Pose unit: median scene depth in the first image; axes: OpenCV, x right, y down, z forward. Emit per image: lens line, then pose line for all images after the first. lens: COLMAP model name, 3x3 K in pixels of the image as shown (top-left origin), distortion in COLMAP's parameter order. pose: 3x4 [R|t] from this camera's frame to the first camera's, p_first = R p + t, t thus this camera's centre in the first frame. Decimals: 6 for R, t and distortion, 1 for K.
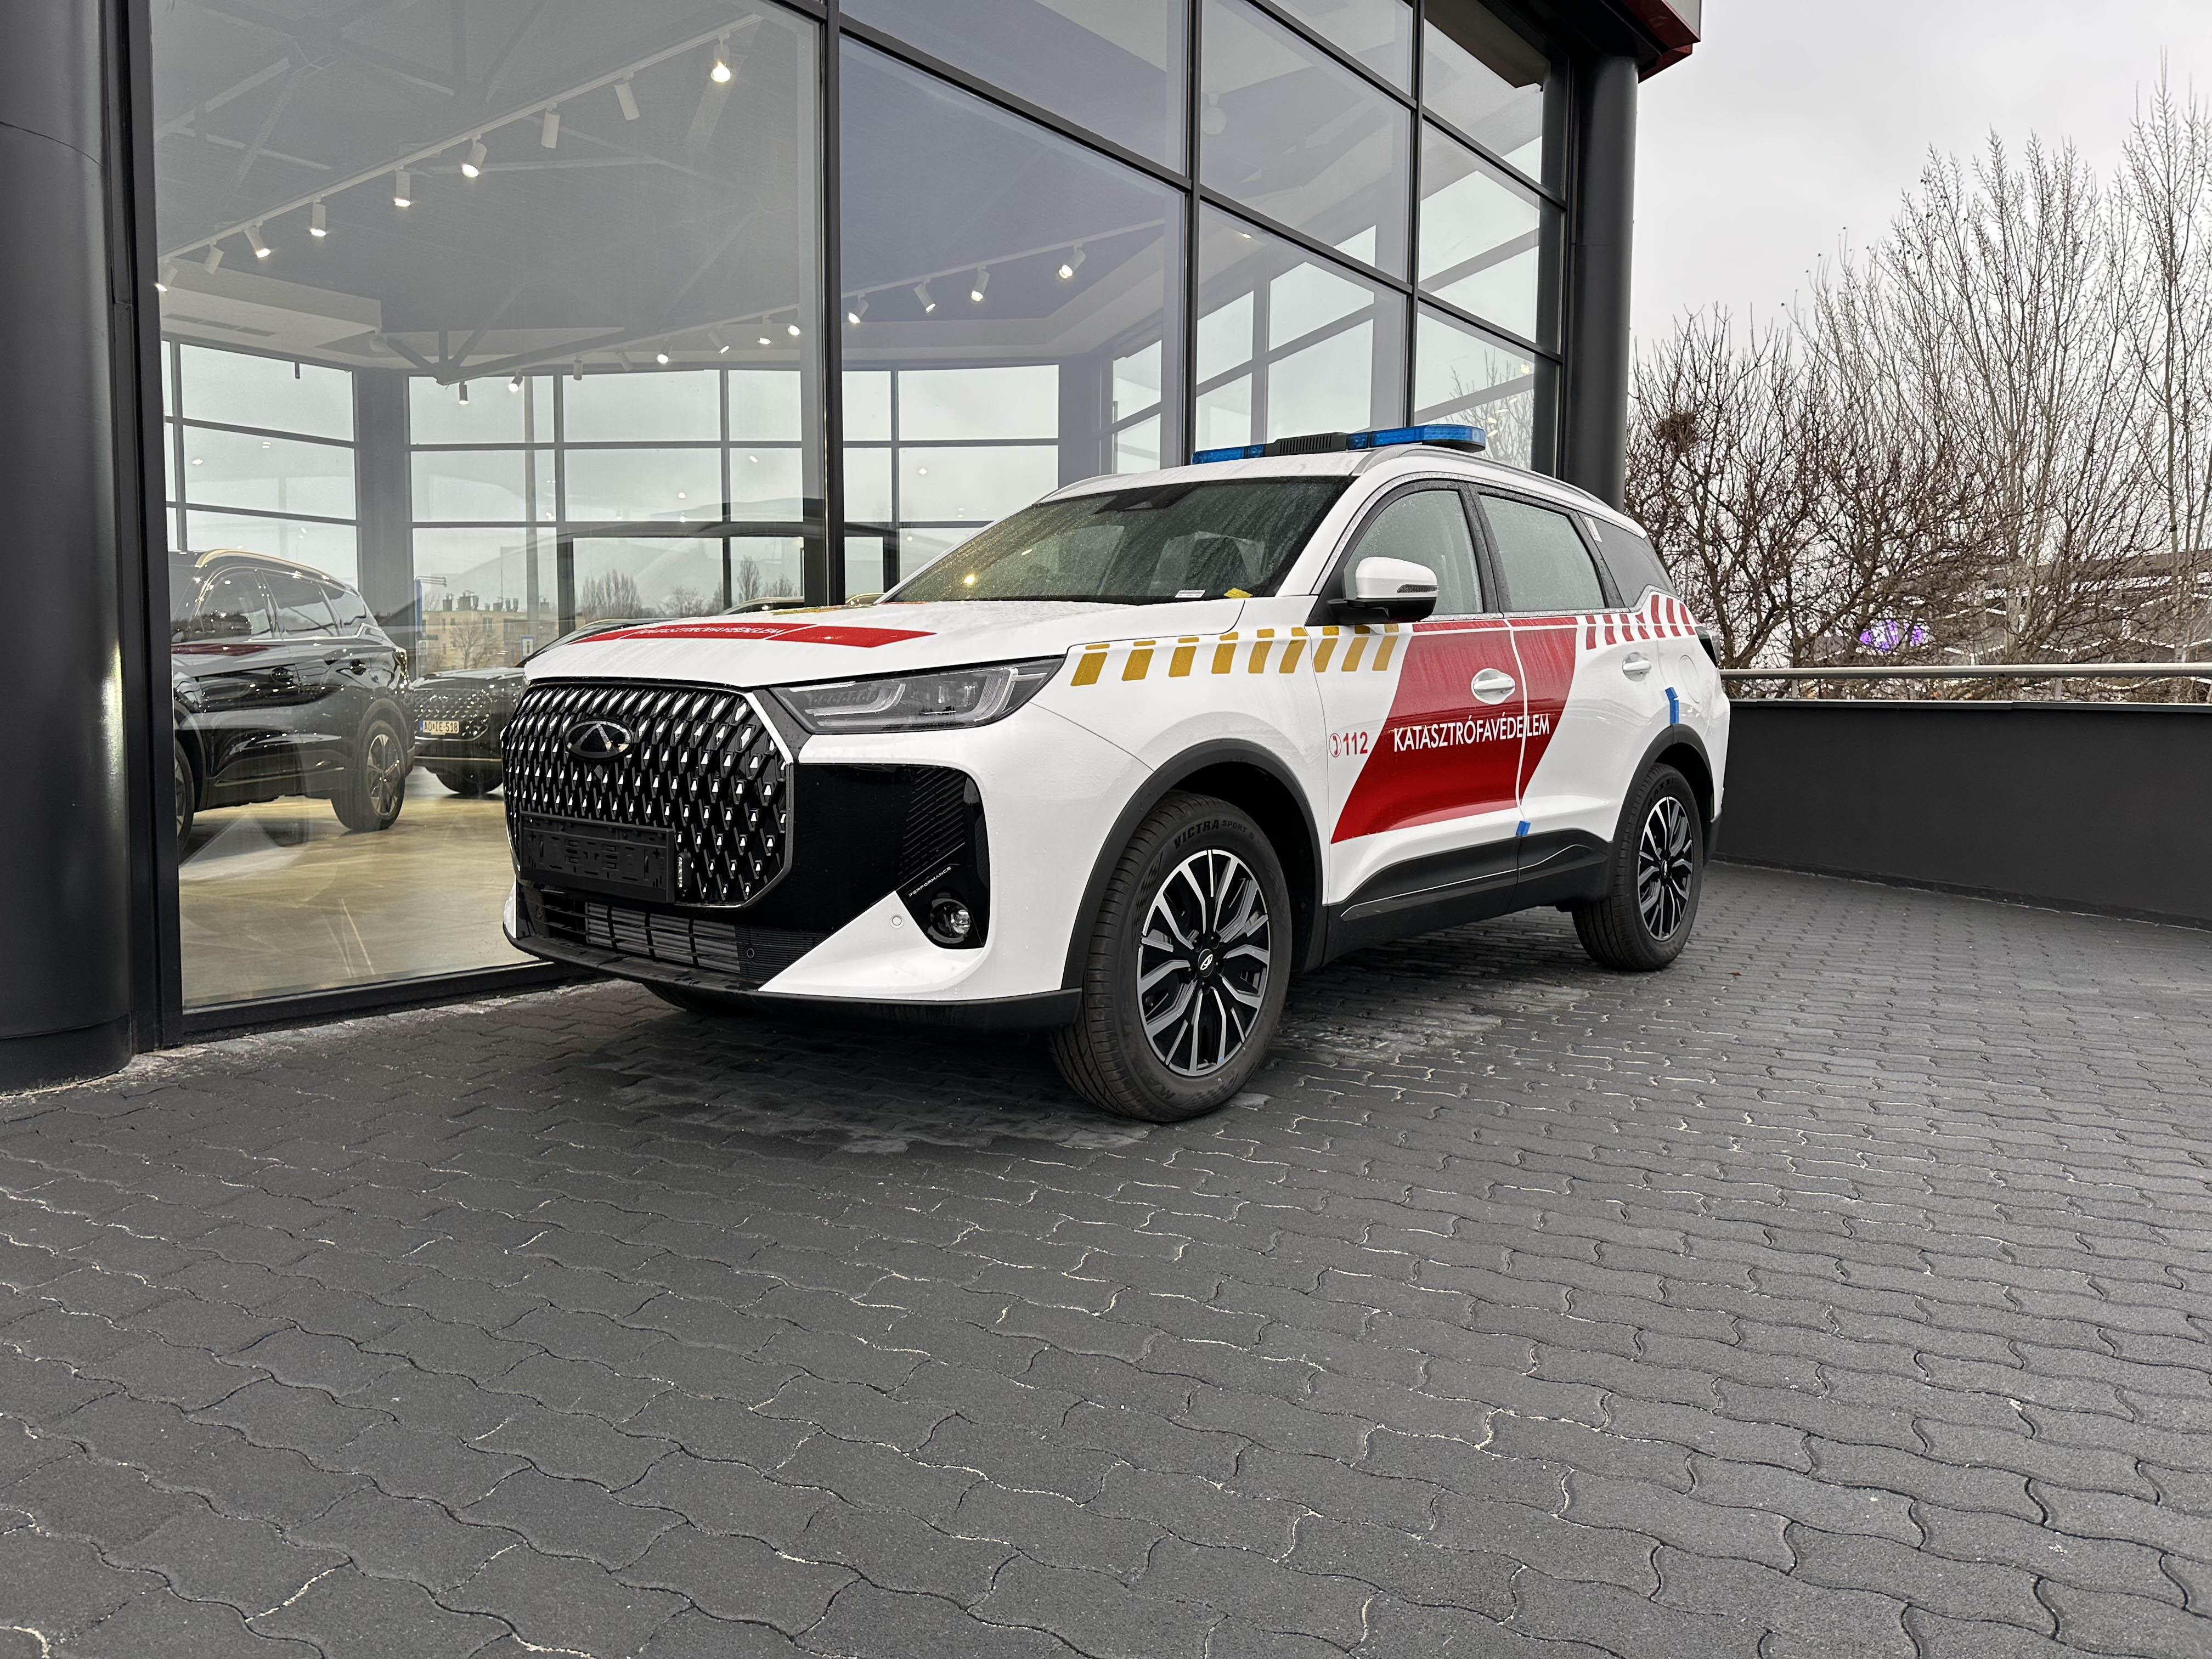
lens RADIAL K [[1558.5, 0, 1106.0], [0, 1558.5, 829.5], [0, 0, 1]] dist [-0.006054, -0.005171]
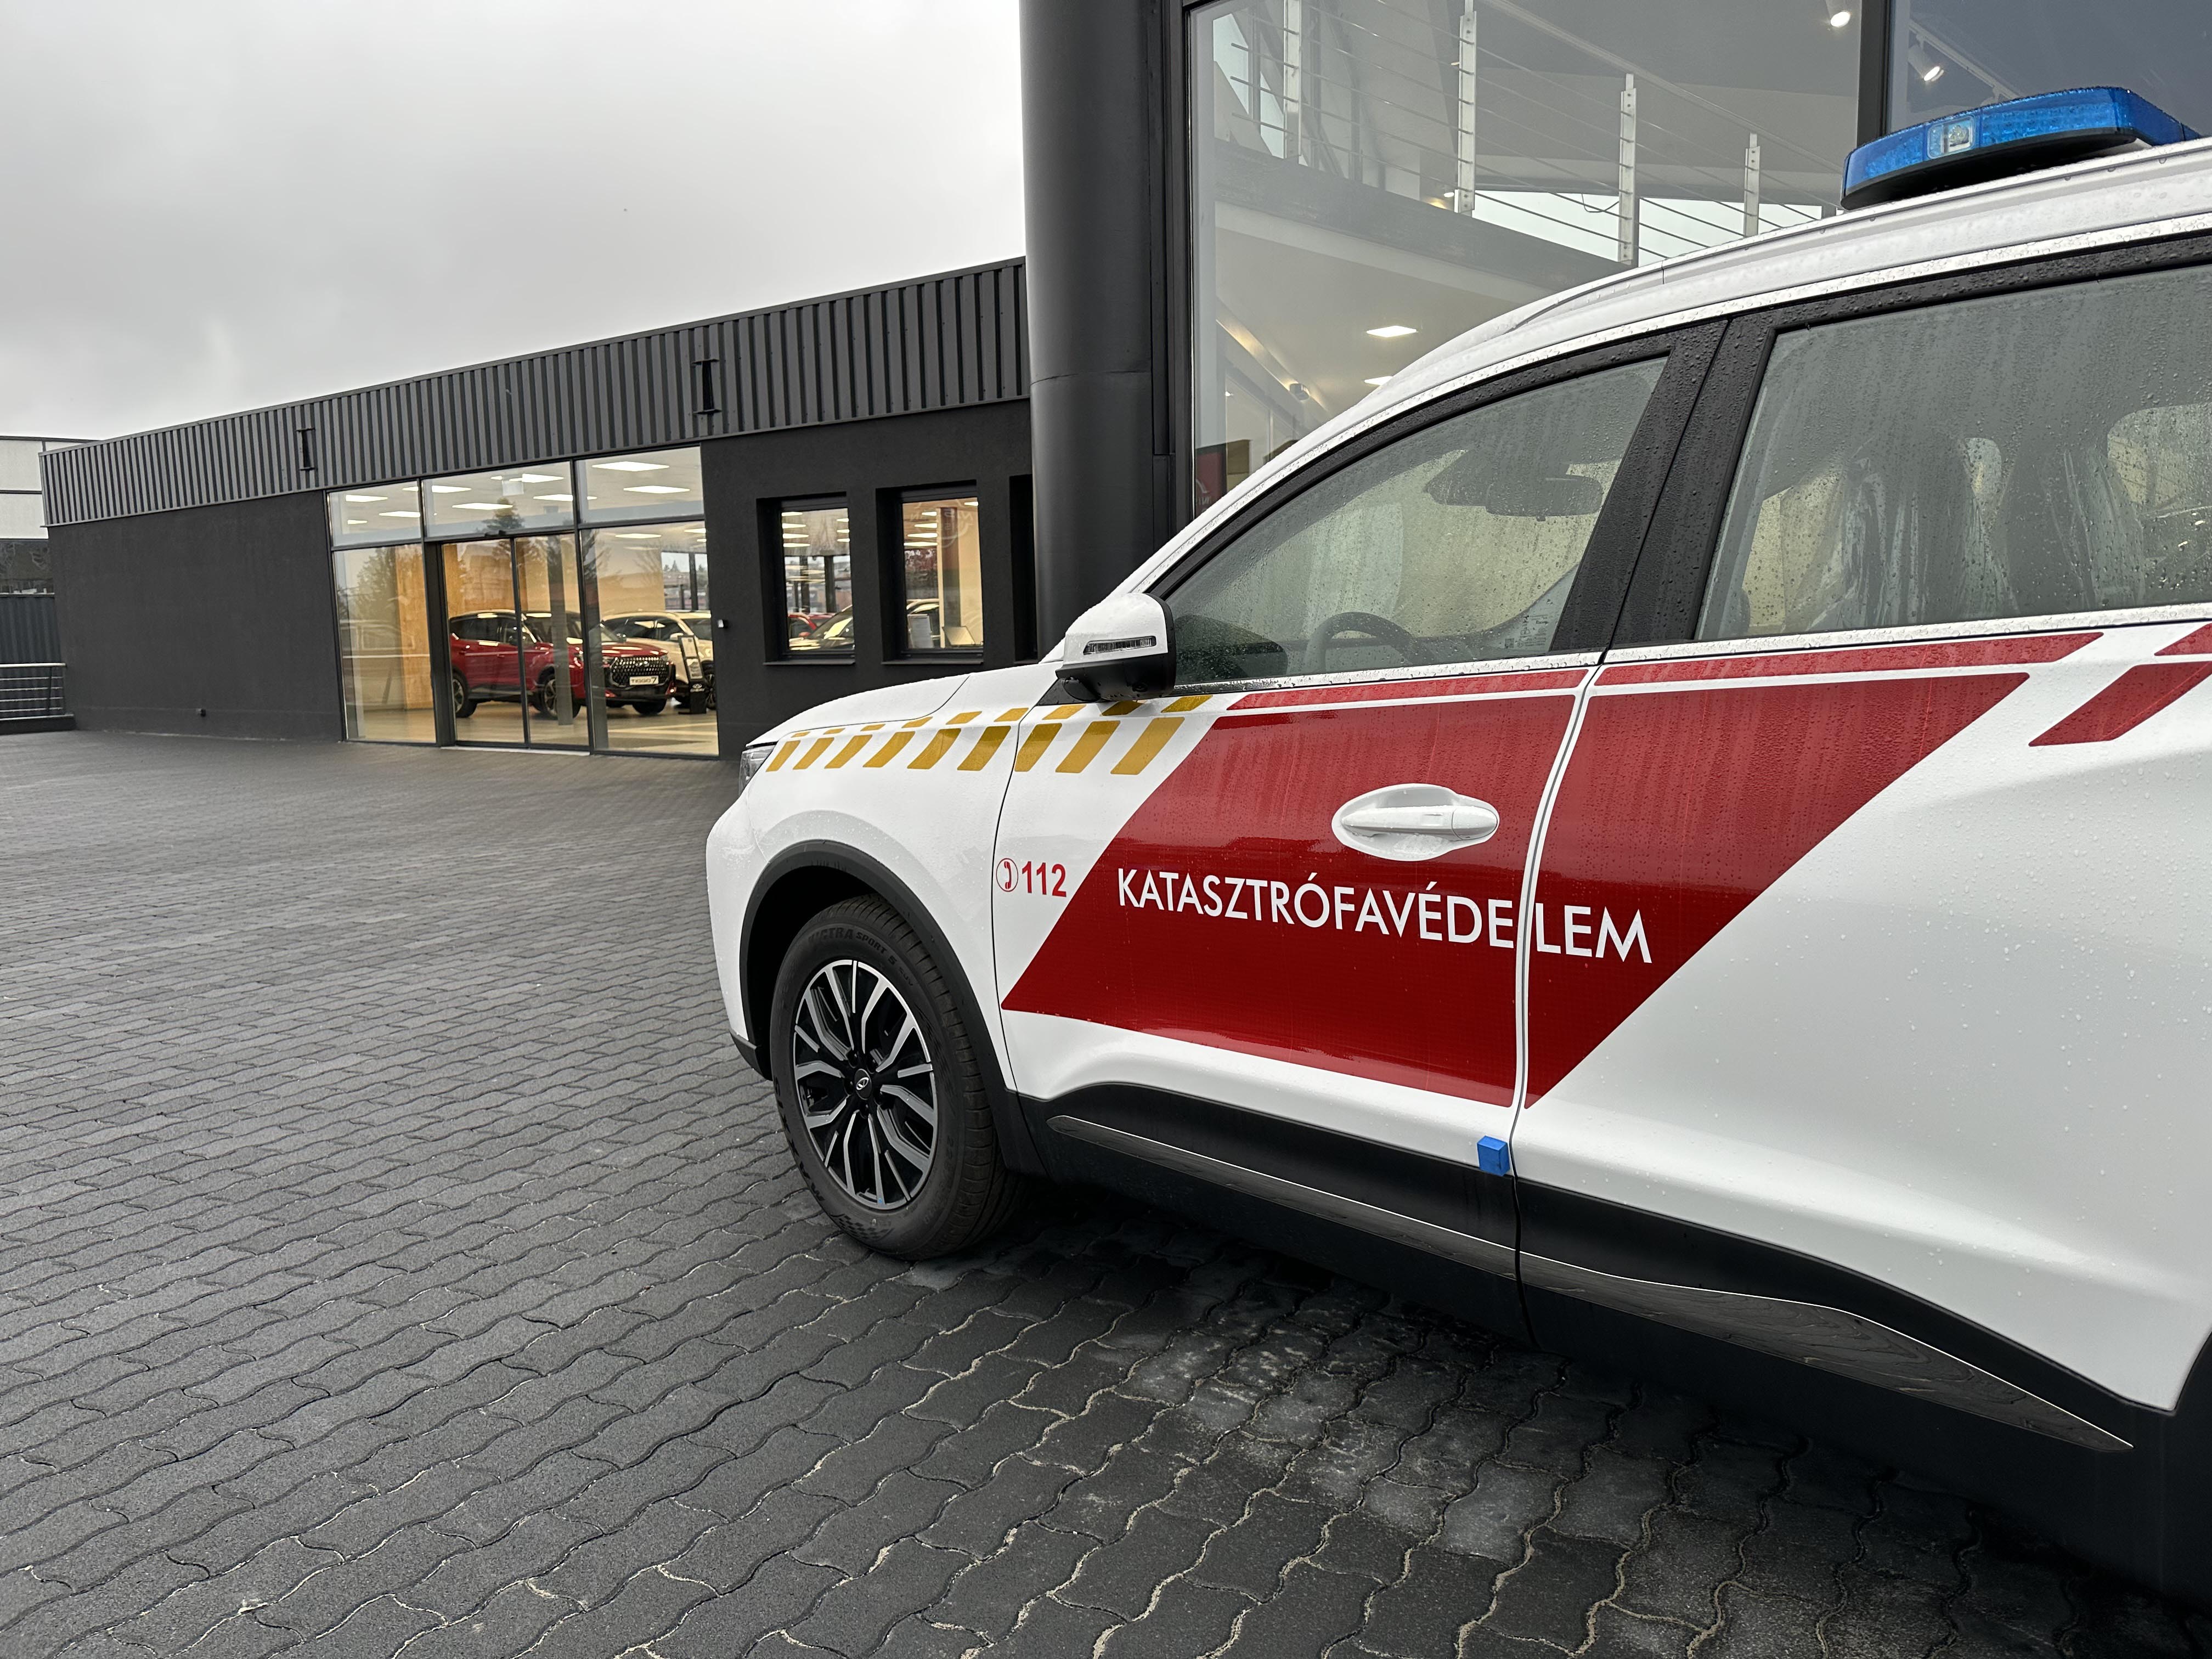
lens RADIAL K [[1558.5, 0, 1106.0], [0, 1558.5, 829.5], [0, 0, 1]] dist [-0.006054, -0.005171]
pose [[-0.119773, 0.122735, -0.985186, 0.825792], [-0.056601, 0.989871, 0.130200, -0.167101], [0.991186, 0.071357, -0.111613, 1.110752]]
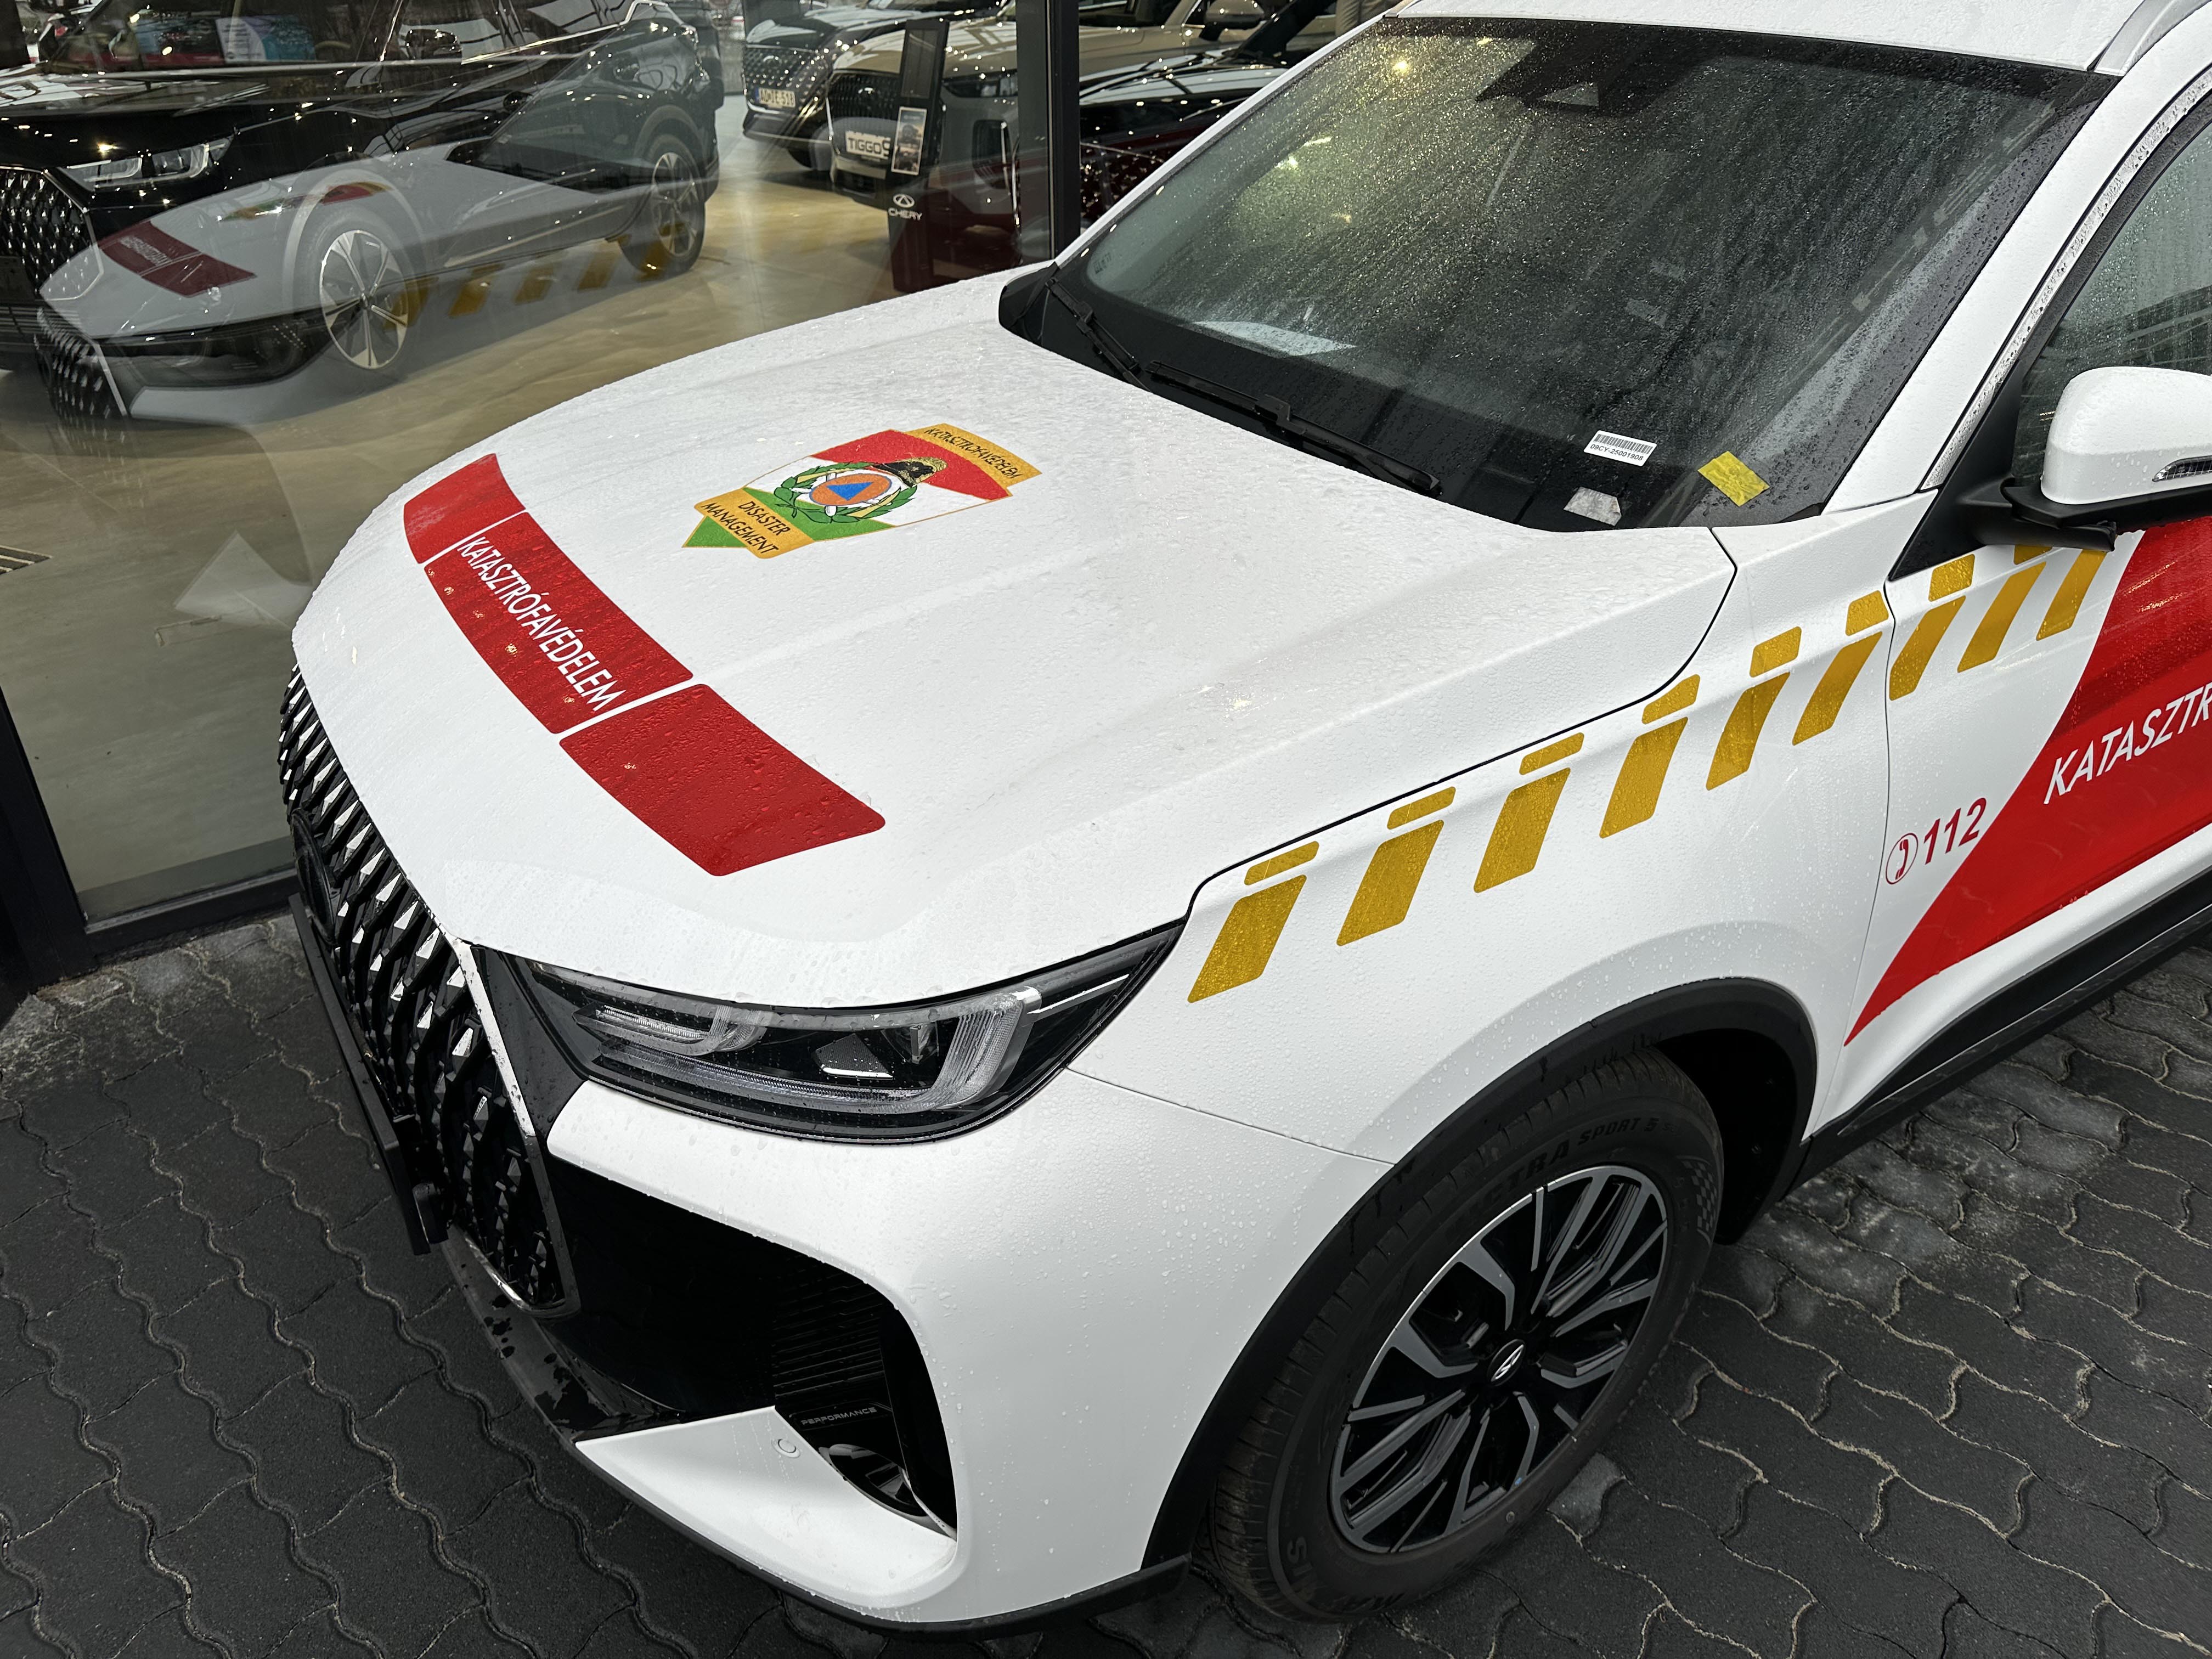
lens RADIAL K [[1558.5, 0, 1106.0], [0, 1558.5, 829.5], [0, 0, 1]] dist [-0.006054, -0.005171]
pose [[0.957434, 0.129864, -0.257790, 0.043725], [-0.006874, 0.903085, 0.429408, -0.246584], [0.288571, -0.409357, 0.865536, 0.552356]]
